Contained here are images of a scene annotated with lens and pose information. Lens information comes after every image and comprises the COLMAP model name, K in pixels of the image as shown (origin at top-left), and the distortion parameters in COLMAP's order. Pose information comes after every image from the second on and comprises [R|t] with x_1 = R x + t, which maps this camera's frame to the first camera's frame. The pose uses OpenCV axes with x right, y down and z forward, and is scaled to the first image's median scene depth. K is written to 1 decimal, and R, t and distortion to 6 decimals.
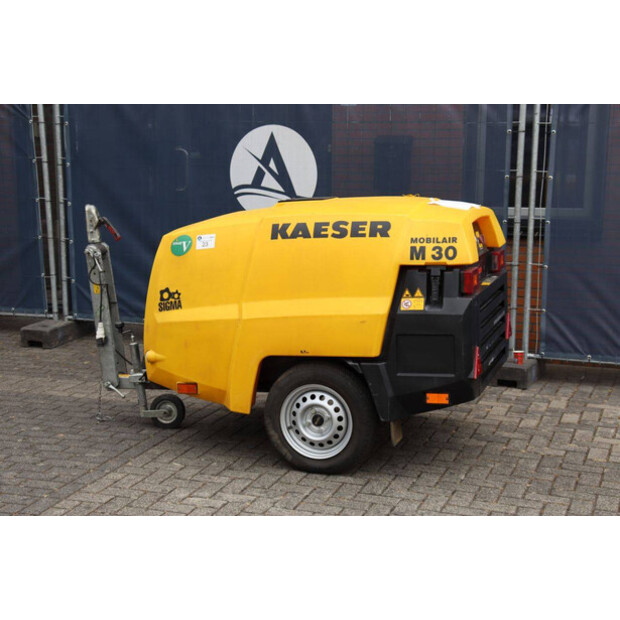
lens RADIAL K [[1053.6, 0, 316.1], [0, 1053.6, 312.9], [0, 0, 1]] dist [0.193916, 0.000000]
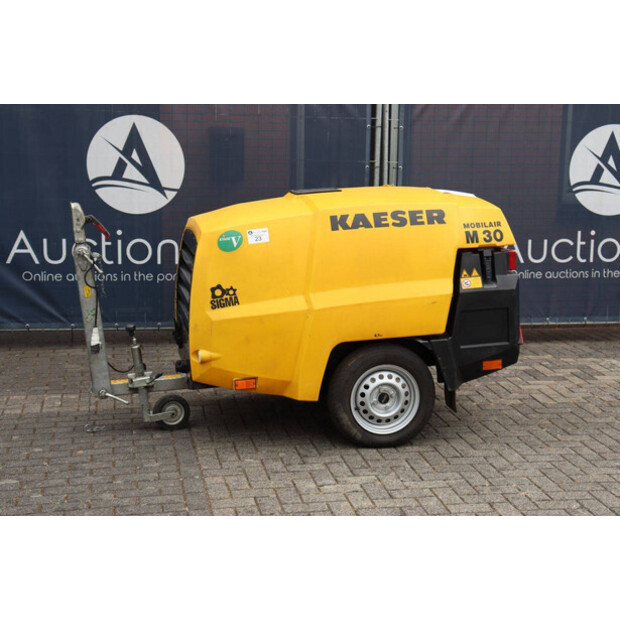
lens RADIAL K [[1004.6, 0, 309.1], [0, 1004.6, 310.1], [0, 0, 1]] dist [0.163968, 0.000000]
pose [[0.864594, -0.080957, 0.495906, -0.561333], [0.072168, 0.996710, 0.036892, -0.029975], [-0.497261, 0.003892, 0.867592, 0.153586]]
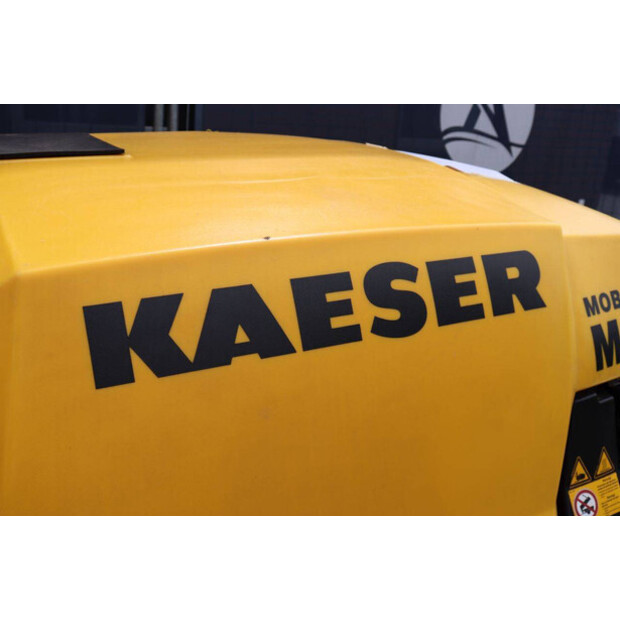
lens RADIAL K [[707.7, 0, 309.8], [0, 707.7, 307.4], [0, 0, 1]] dist [-0.005004, 0.000000]
pose [[0.652858, -0.183270, 0.734975, -0.111189], [0.041223, 0.977448, 0.207114, -0.110394], [-0.756358, -0.104918, 0.645690, 0.890399]]
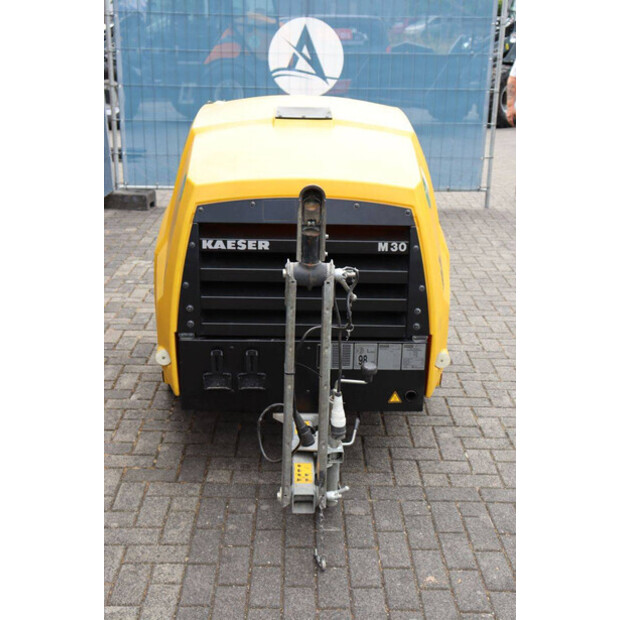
lens RADIAL K [[869.5, 0, 306.3], [0, 869.5, 306.4], [0, 0, 1]] dist [0.083446, 0.000000]
pose [[-0.330334, -0.299752, 0.895002, -0.671834], [0.140074, 0.922163, 0.360548, -0.224164], [-0.933412, 0.244468, -0.262634, 1.304376]]
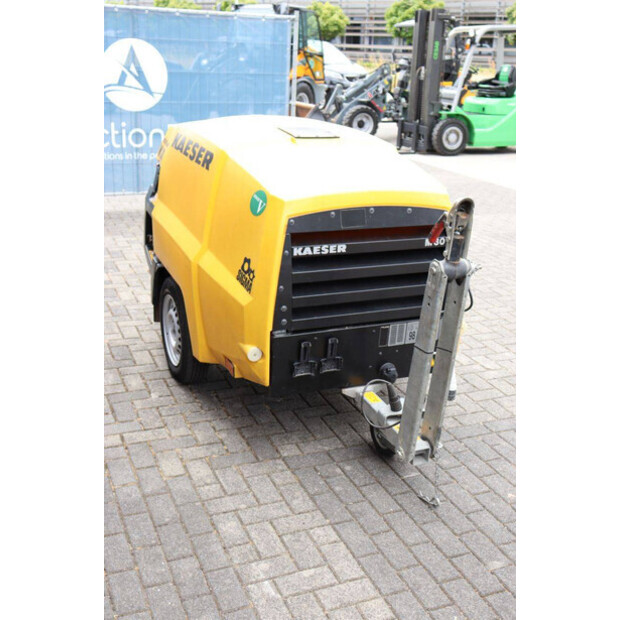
lens RADIAL K [[753.6, 0, 310.1], [0, 753.6, 307.1], [0, 0, 1]] dist [0.027968, 0.000000]
pose [[-0.667354, -0.271778, 0.693380, -0.537219], [0.081199, 0.898932, 0.430498, -0.271872], [-0.740301, 0.343596, -0.577837, 1.544143]]
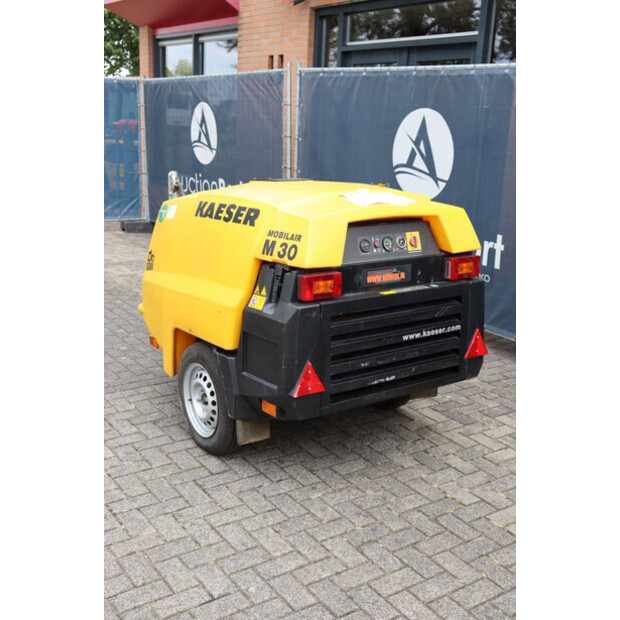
lens RADIAL K [[753.6, 0, 309.5], [0, 753.6, 311.5], [0, 0, 1]] dist [0.027968, 0.000000]
pose [[0.804636, 0.174047, -0.567687, 0.479234], [-0.126873, 0.984391, 0.121975, -0.082233], [0.580055, -0.026122, 0.814158, 0.469704]]
